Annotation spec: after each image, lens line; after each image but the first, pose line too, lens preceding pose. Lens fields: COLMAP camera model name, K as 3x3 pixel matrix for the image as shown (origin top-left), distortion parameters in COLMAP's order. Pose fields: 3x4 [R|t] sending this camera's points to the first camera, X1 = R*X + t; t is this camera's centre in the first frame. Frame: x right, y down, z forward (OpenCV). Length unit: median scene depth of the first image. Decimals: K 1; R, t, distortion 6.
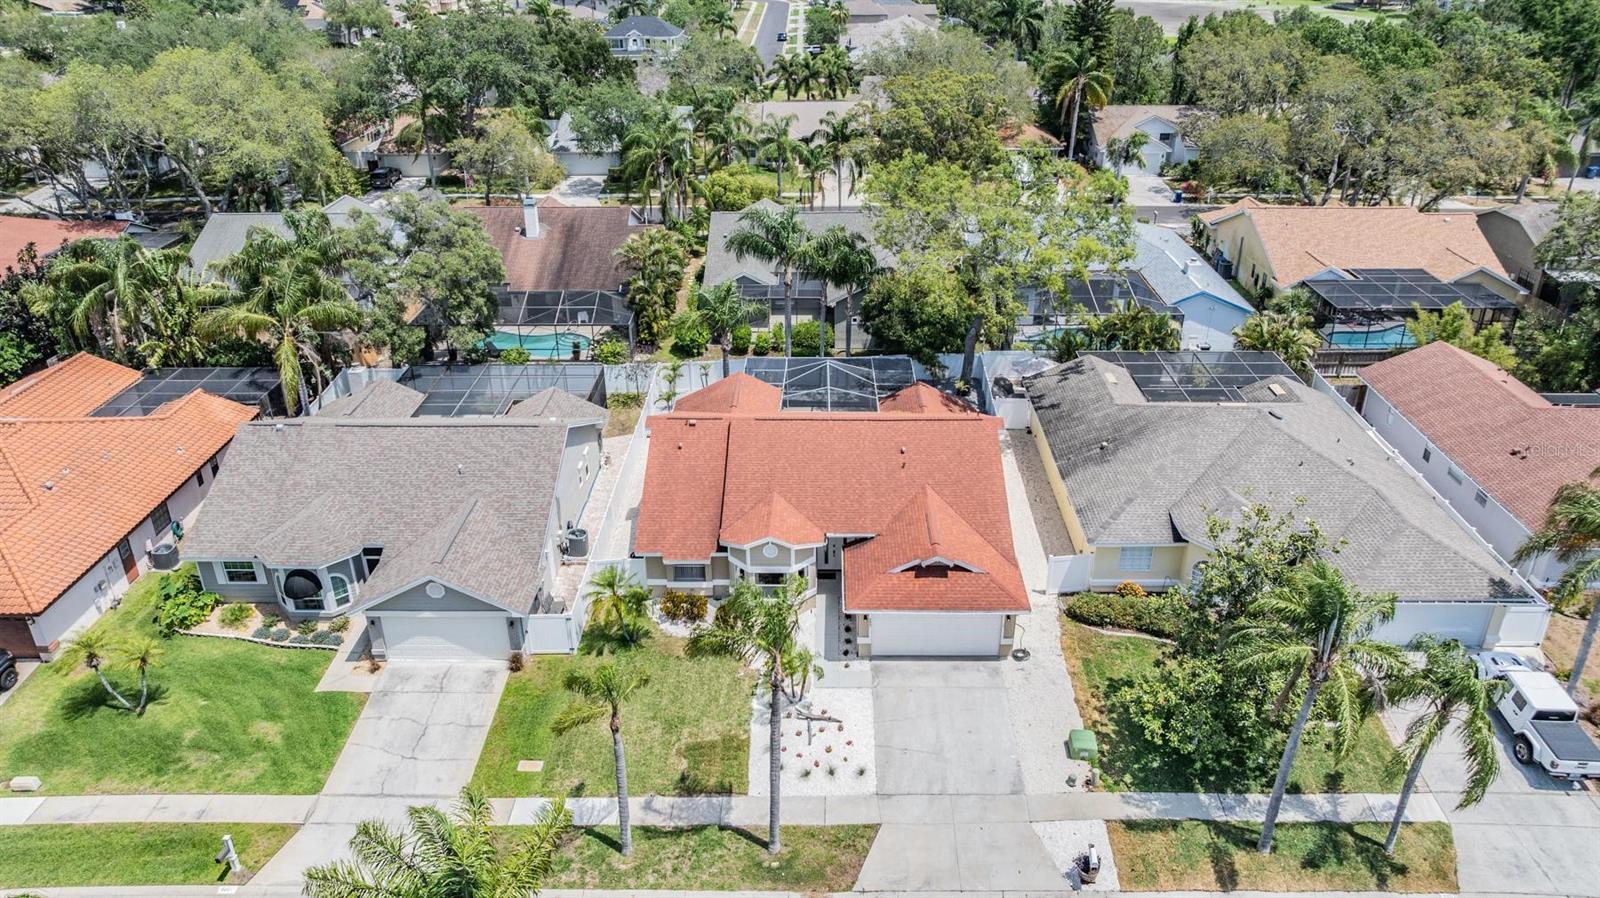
lens RADIAL K [[1130.5, 0, 800.0], [0, 1130.5, 449.0], [0, 0, 1]] dist [-0.048346, 0.062565]
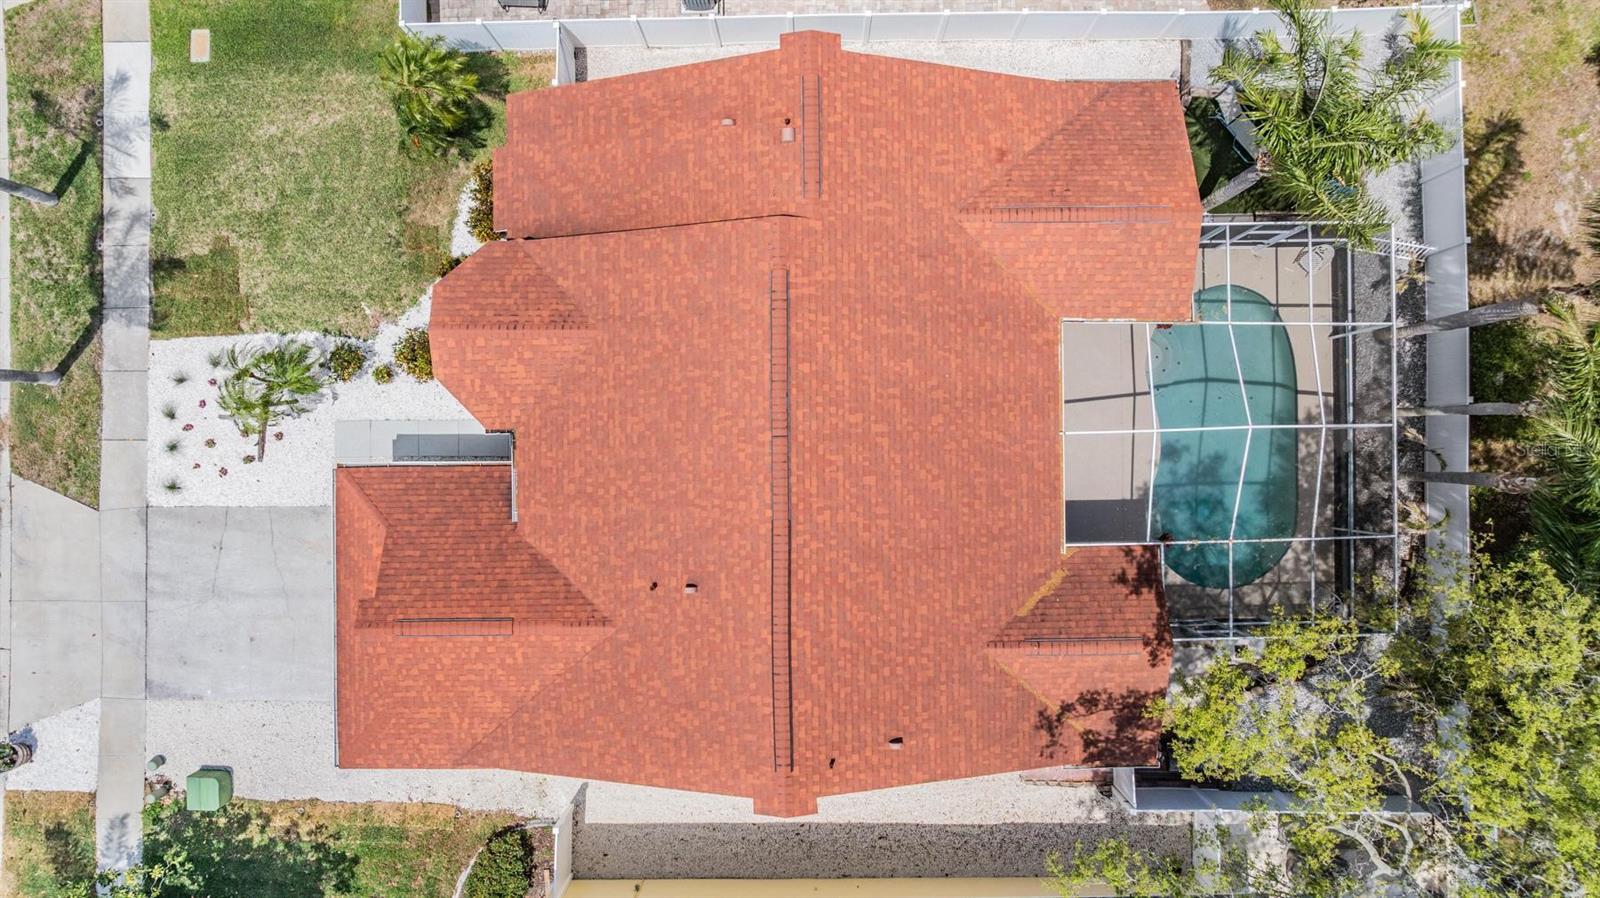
lens RADIAL K [[1130.5, 0, 800.0], [0, 1130.5, 449.0], [0, 0, 1]] dist [-0.048346, 0.062565]
pose [[0.031433, 0.999506, 0.000213, 0.033689], [-0.427429, 0.013249, 0.903952, -0.459034], [0.903502, -0.028505, 0.427634, 0.851697]]
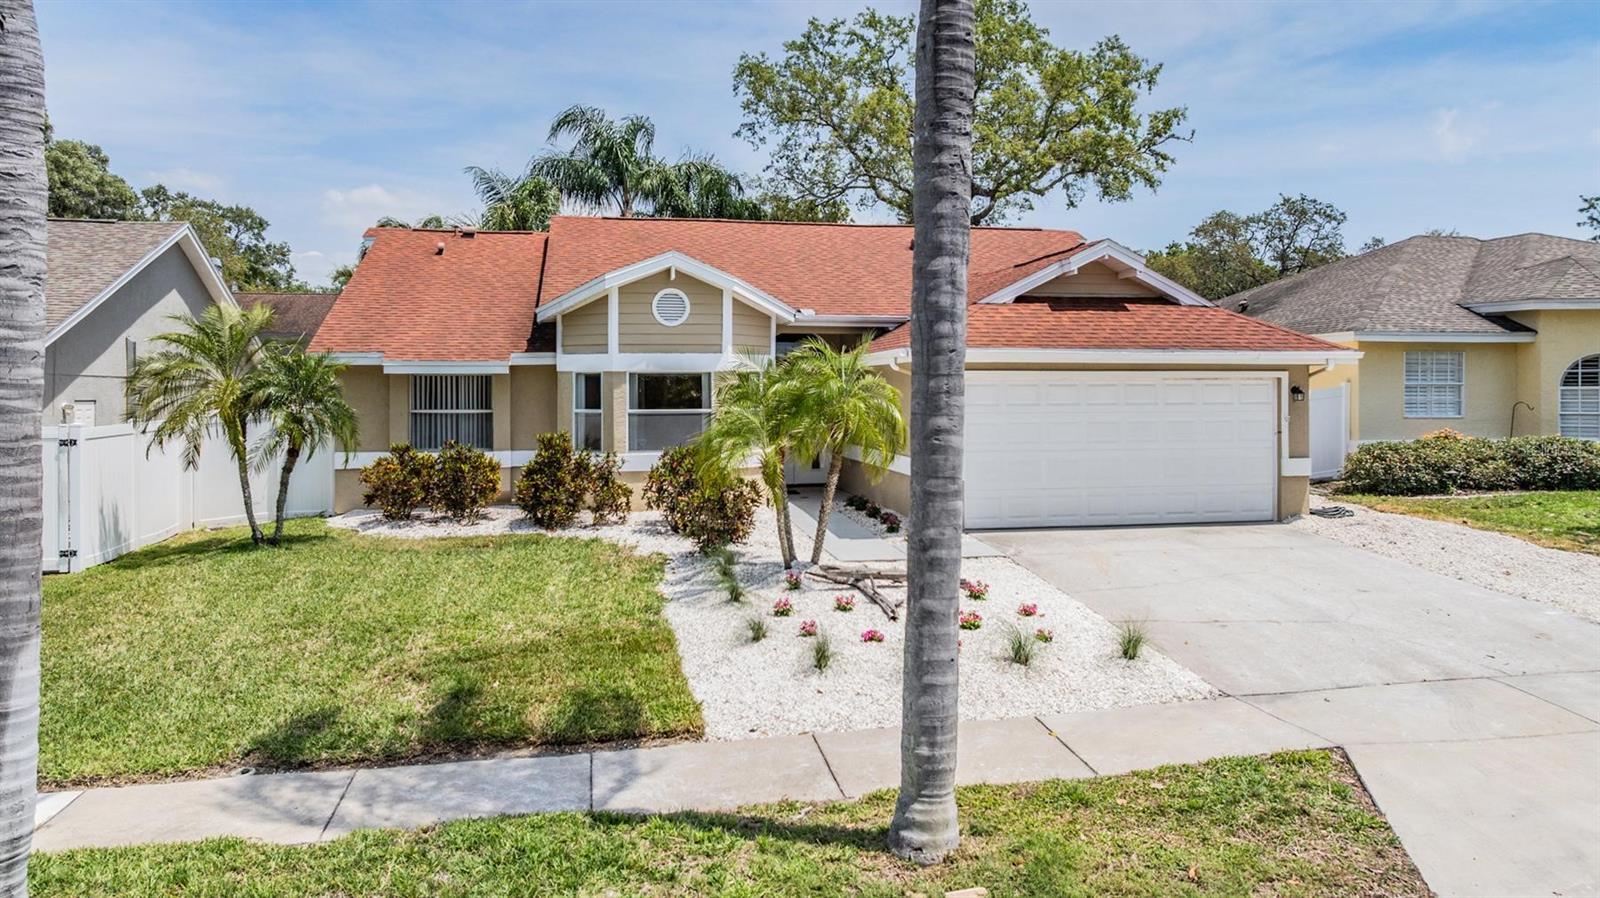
lens RADIAL K [[1147.2, 0, 796.9], [0, 1147.2, 389.0], [0, 0, 1]] dist [-0.024425, 0.000942]
pose [[0.979403, 0.007645, 0.201769, -0.059417], [0.082504, 0.896902, -0.434464, 0.274715], [-0.184289, 0.442163, 0.877798, 0.608055]]
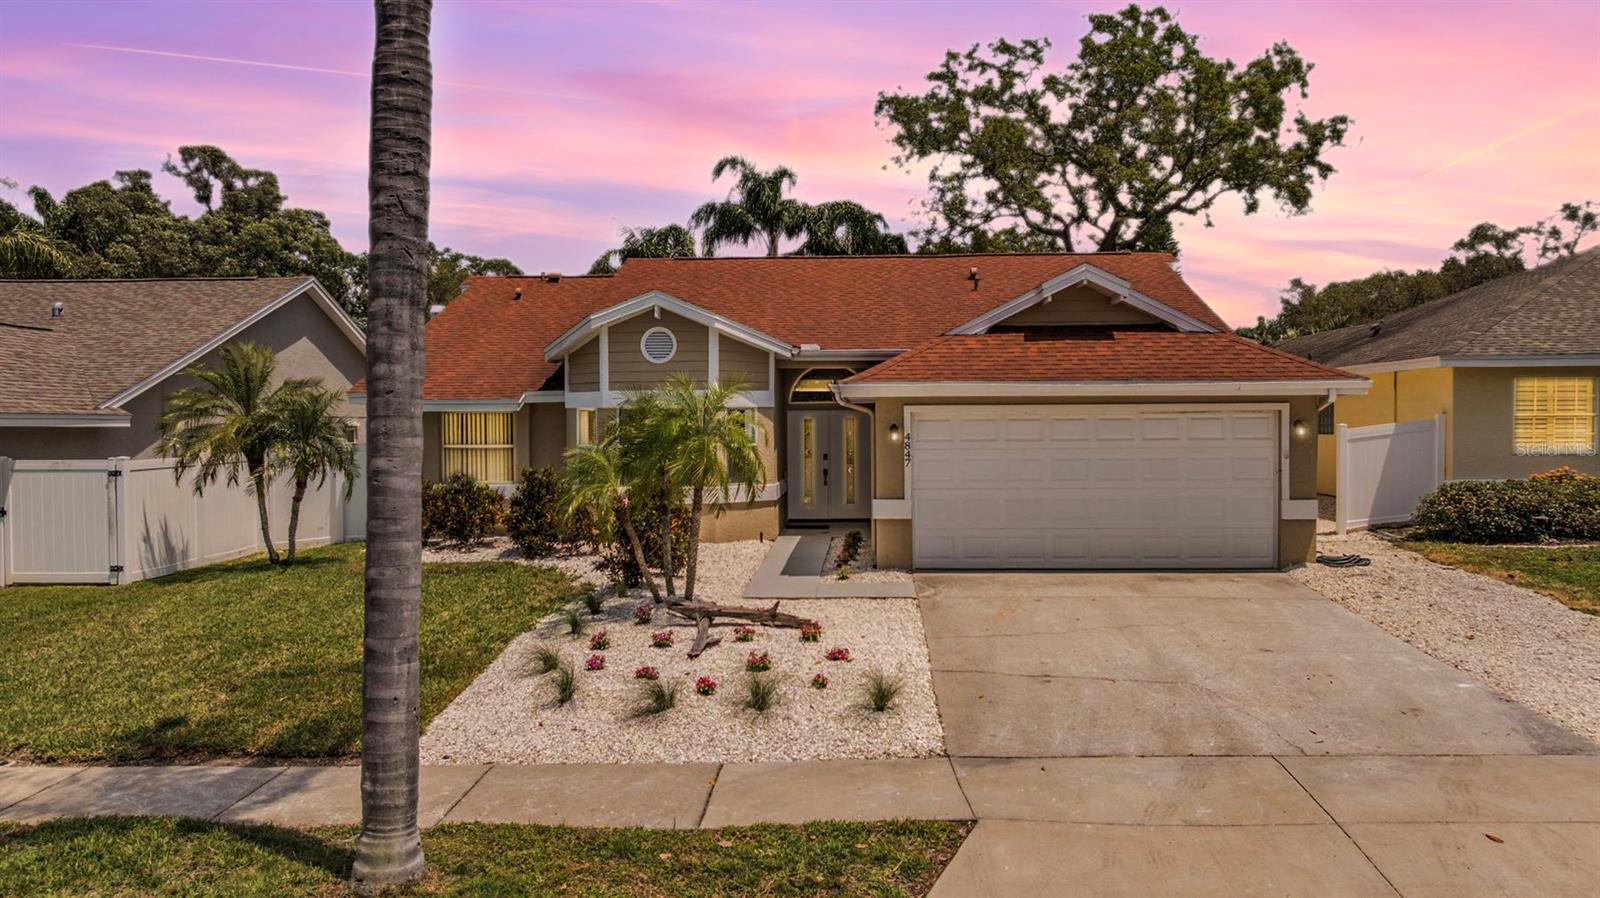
lens RADIAL K [[1130.1, 0, 800.0], [0, 1130.1, 449.0], [0, 0, 1]] dist [-0.027149, 0.003074]
pose [[0.999222, 0.004176, -0.039225, 0.037690], [-0.020282, 0.907261, -0.420078, 0.274505], [0.033834, 0.420547, 0.906640, 0.605173]]
